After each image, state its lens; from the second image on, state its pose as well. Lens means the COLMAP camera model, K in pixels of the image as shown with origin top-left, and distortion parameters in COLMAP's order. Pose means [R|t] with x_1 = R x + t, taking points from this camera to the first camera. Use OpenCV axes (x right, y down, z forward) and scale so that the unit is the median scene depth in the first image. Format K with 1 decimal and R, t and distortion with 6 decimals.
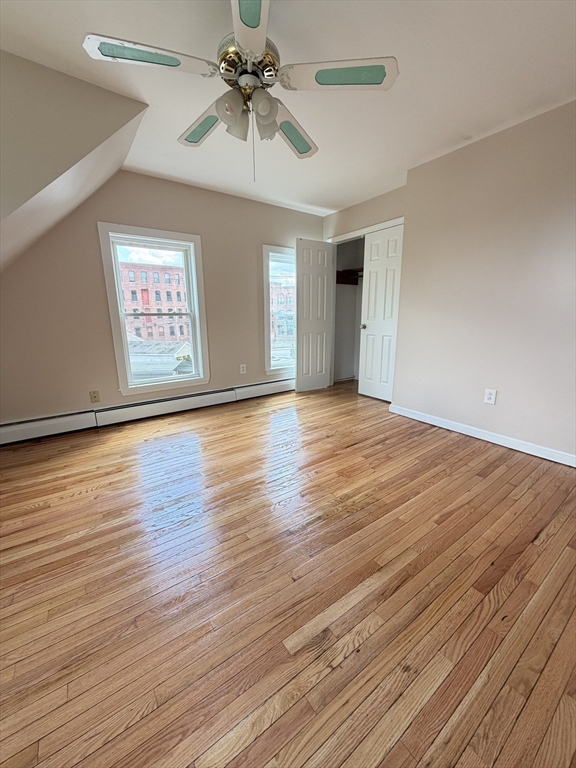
lens RADIAL K [[305.3, 0, 287.3], [0, 305.3, 381.7], [0, 0, 1]] dist [0.000293, -0.000254]
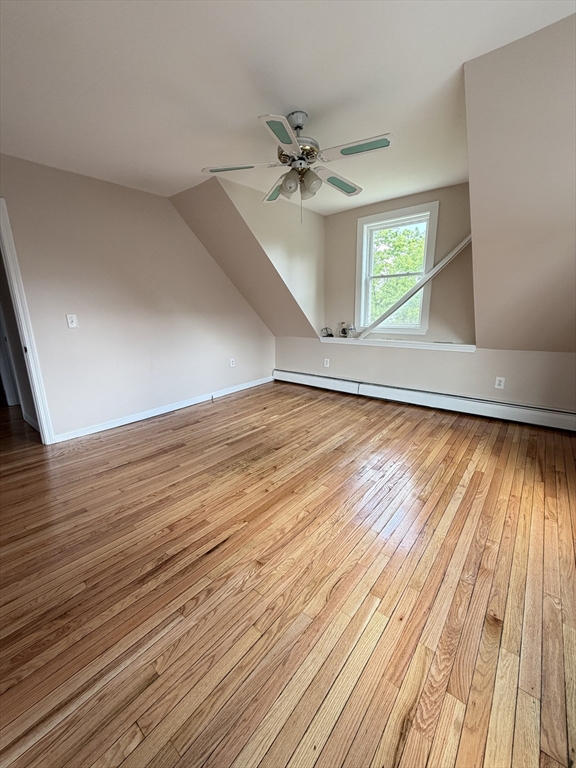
lens RADIAL K [[305.3, 0, 287.3], [0, 305.3, 381.7], [0, 0, 1]] dist [0.000293, -0.000254]
pose [[-0.965754, 0.083704, -0.245586, 0.198455], [-0.031719, 0.901343, 0.431943, -0.343095], [0.257513, 0.424940, -0.867821, 1.404245]]
